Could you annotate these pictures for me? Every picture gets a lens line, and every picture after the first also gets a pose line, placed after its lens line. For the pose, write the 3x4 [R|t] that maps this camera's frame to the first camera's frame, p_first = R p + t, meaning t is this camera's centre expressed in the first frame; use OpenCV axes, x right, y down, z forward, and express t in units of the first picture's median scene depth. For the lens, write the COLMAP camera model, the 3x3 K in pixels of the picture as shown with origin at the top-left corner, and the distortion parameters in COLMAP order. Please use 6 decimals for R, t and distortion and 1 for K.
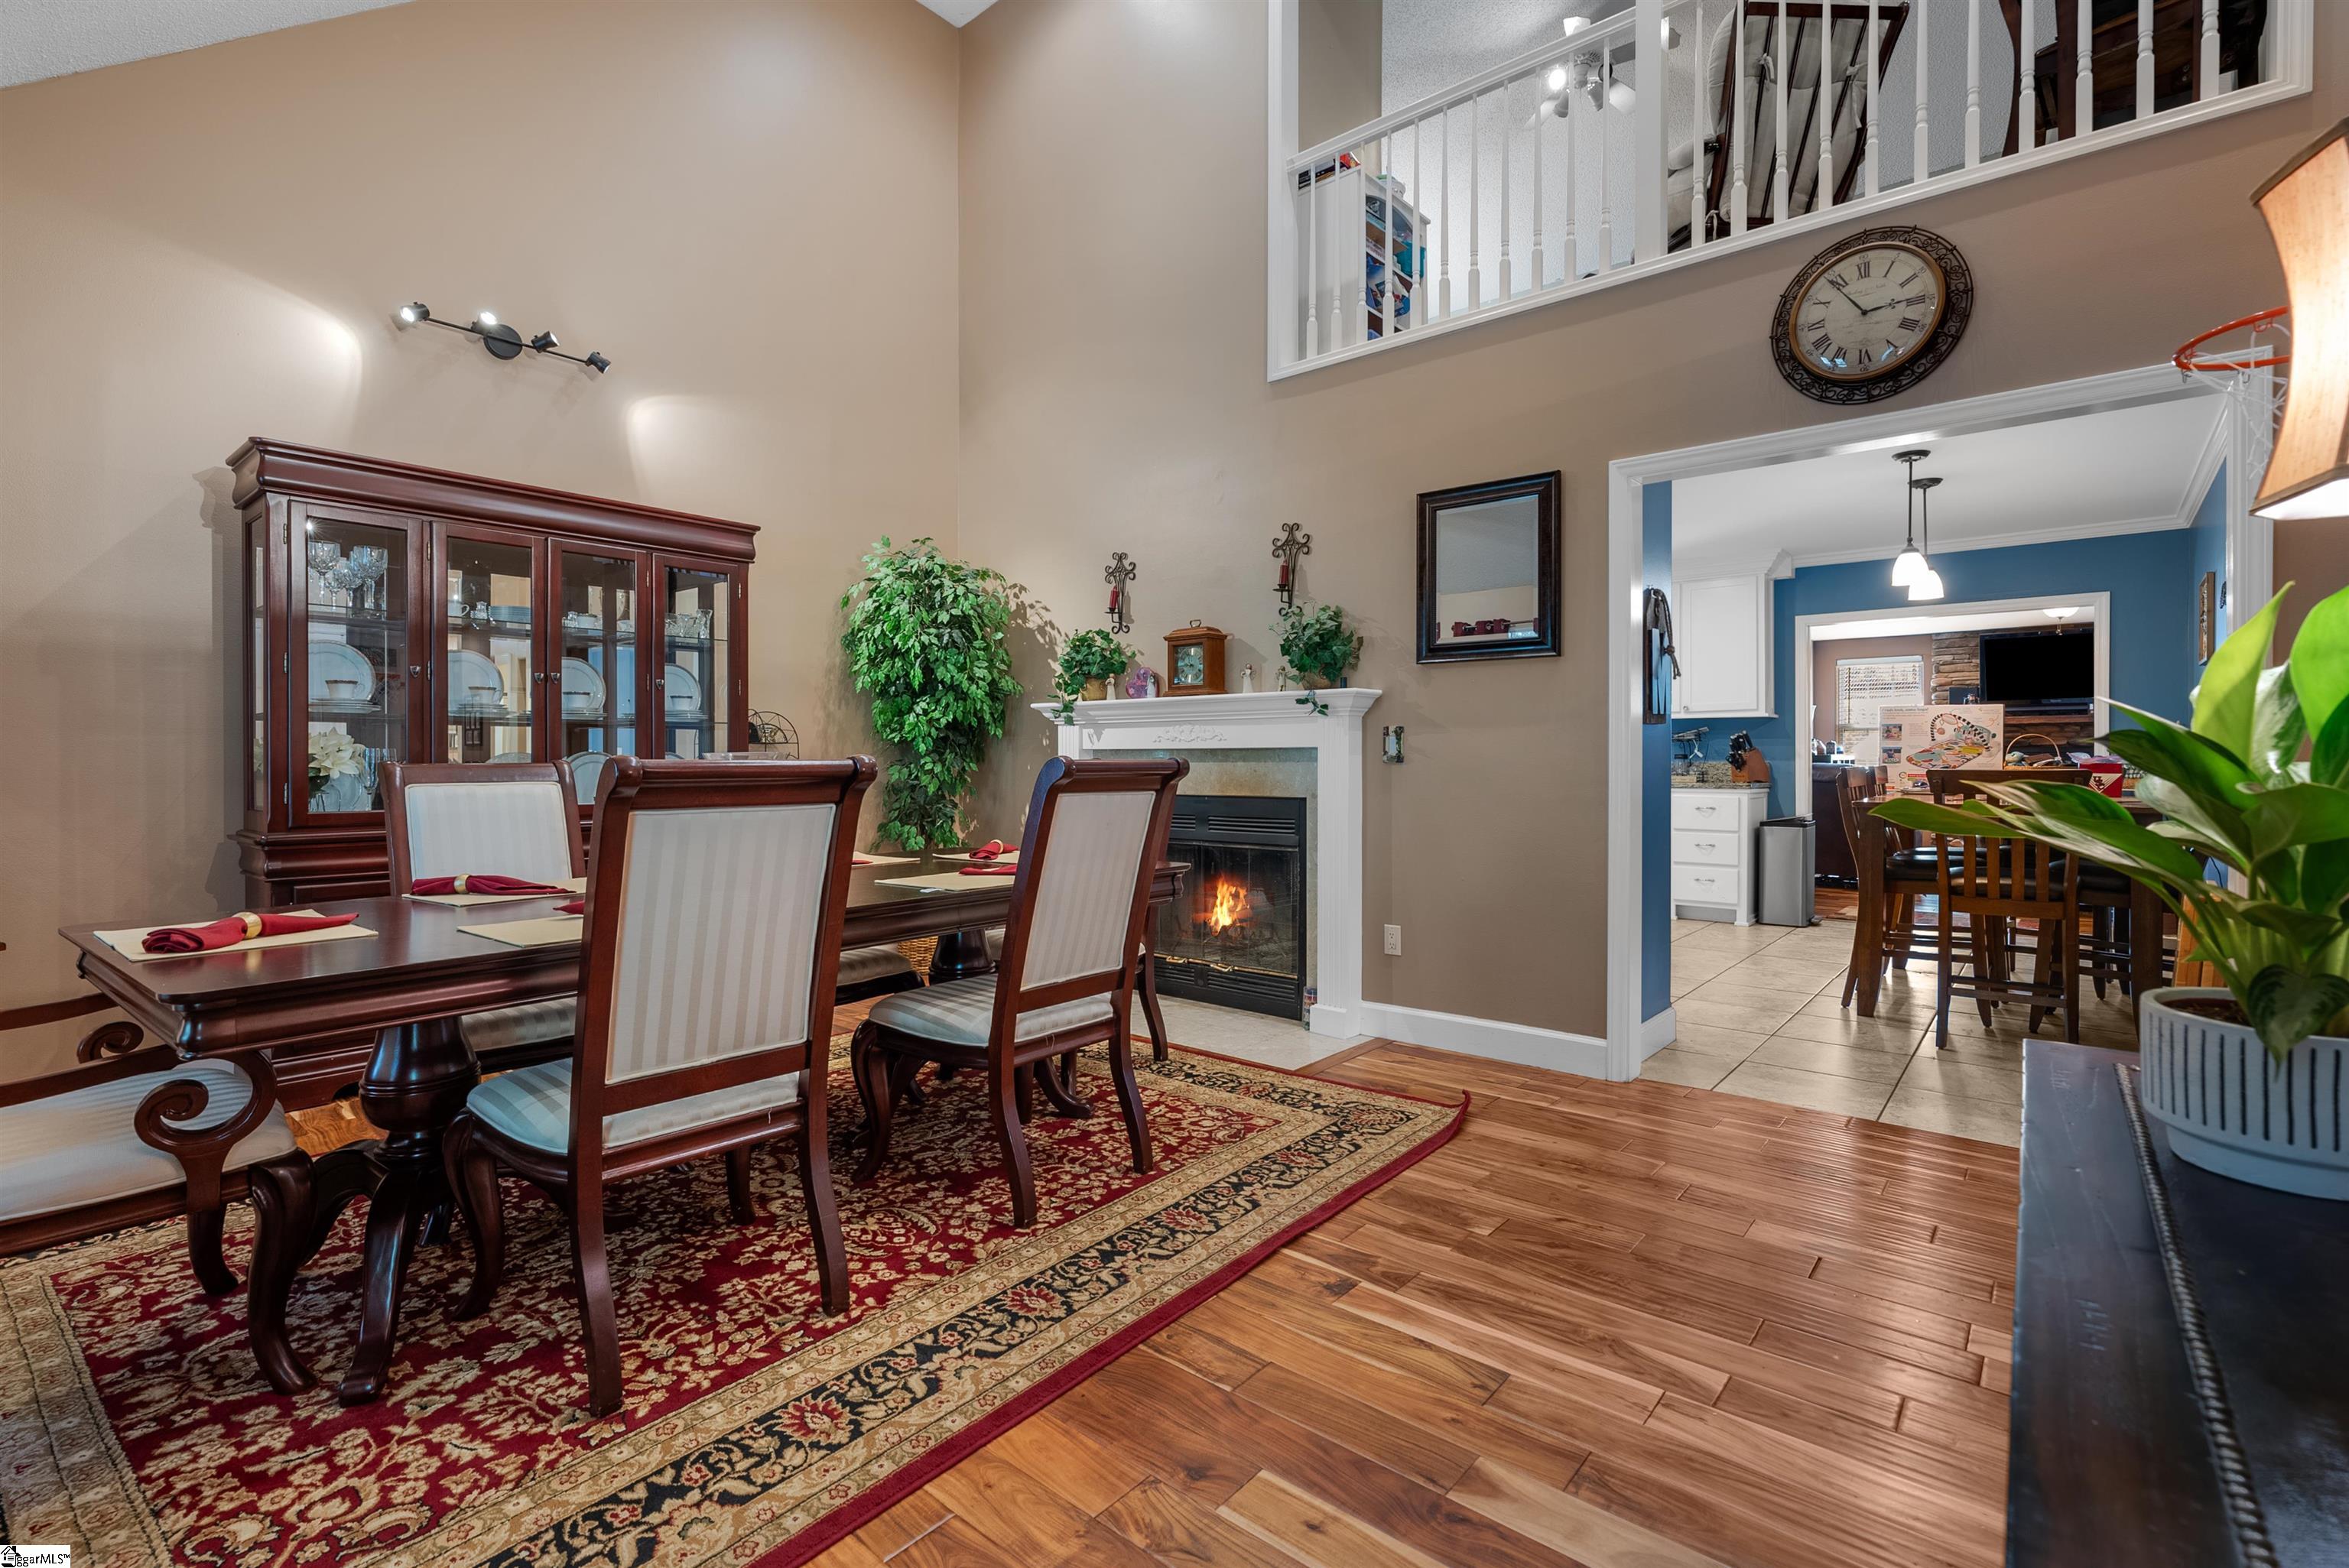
lens RADIAL K [[1074.5, 0, 1178.4], [0, 1074.5, 761.6], [0, 0, 1]] dist [0.000198, 0.000313]
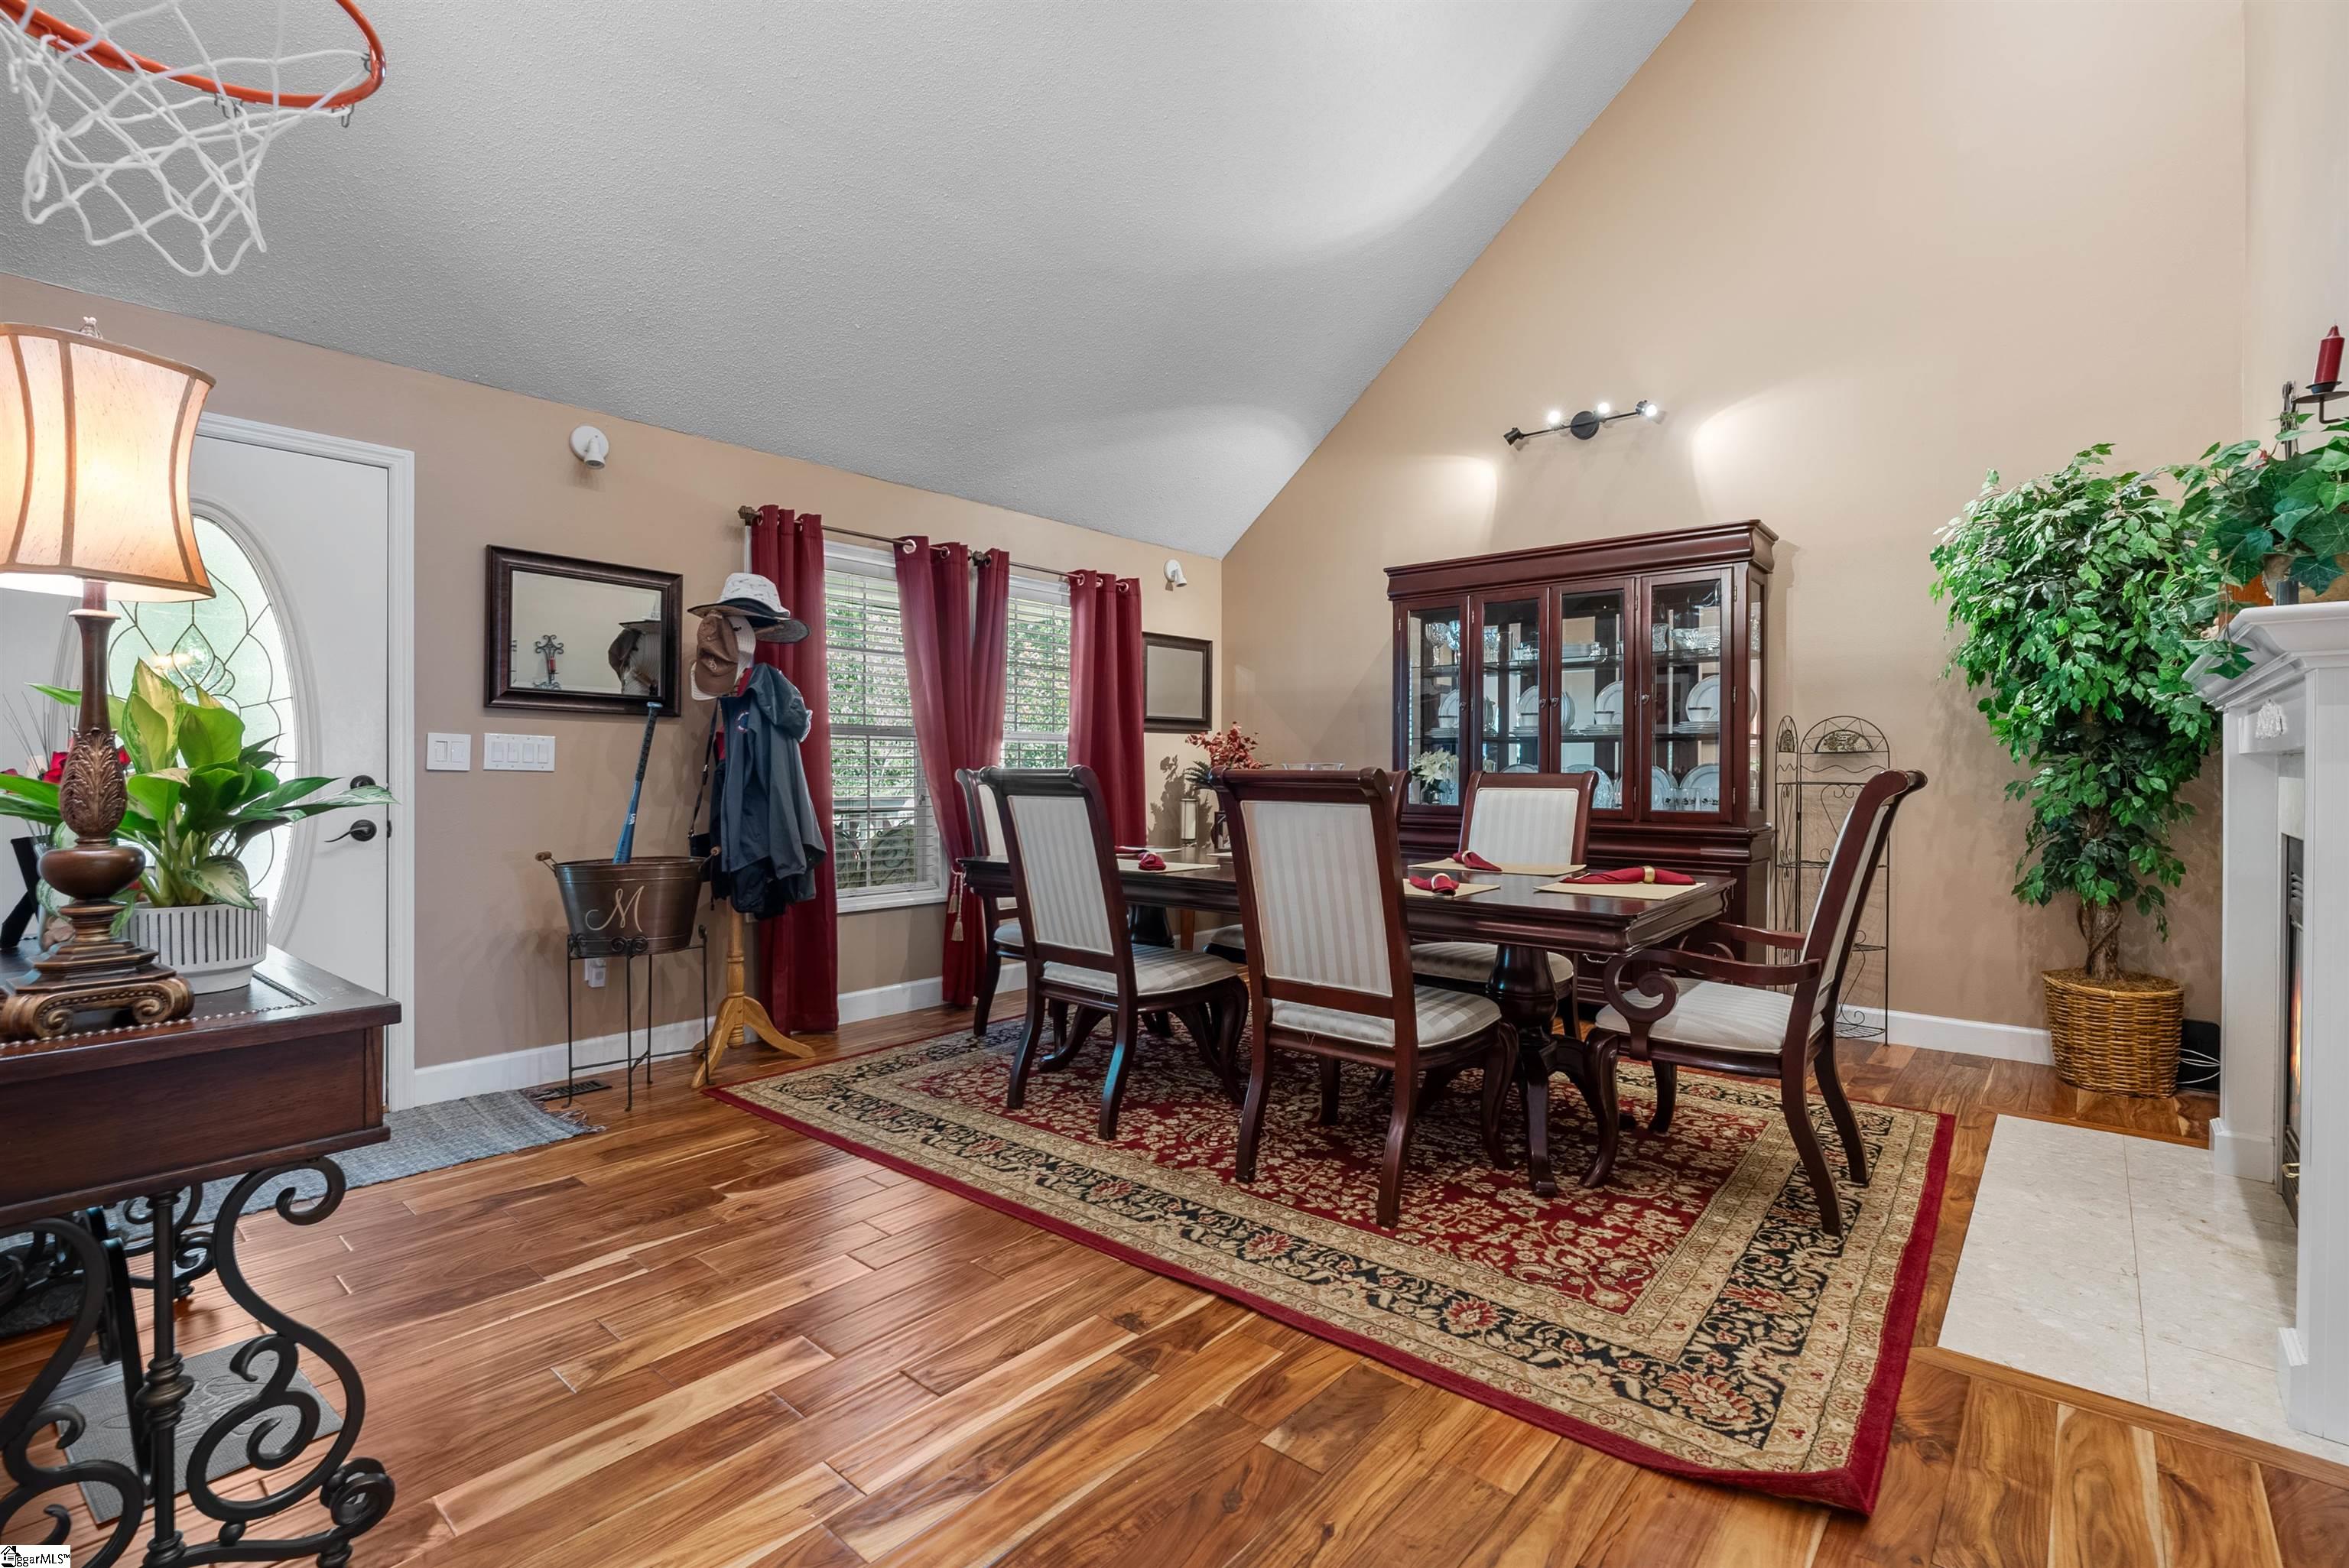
lens RADIAL K [[1064.2, 0, 1174.5], [0, 1064.2, 784.0], [0, 0, 1]] dist [-0.000674, 0.000233]
pose [[-0.016598, 0.013201, -0.999775, 0.924573], [-0.005091, 0.999899, 0.013287, -0.000446], [0.999849, 0.005310, -0.016530, 0.895789]]
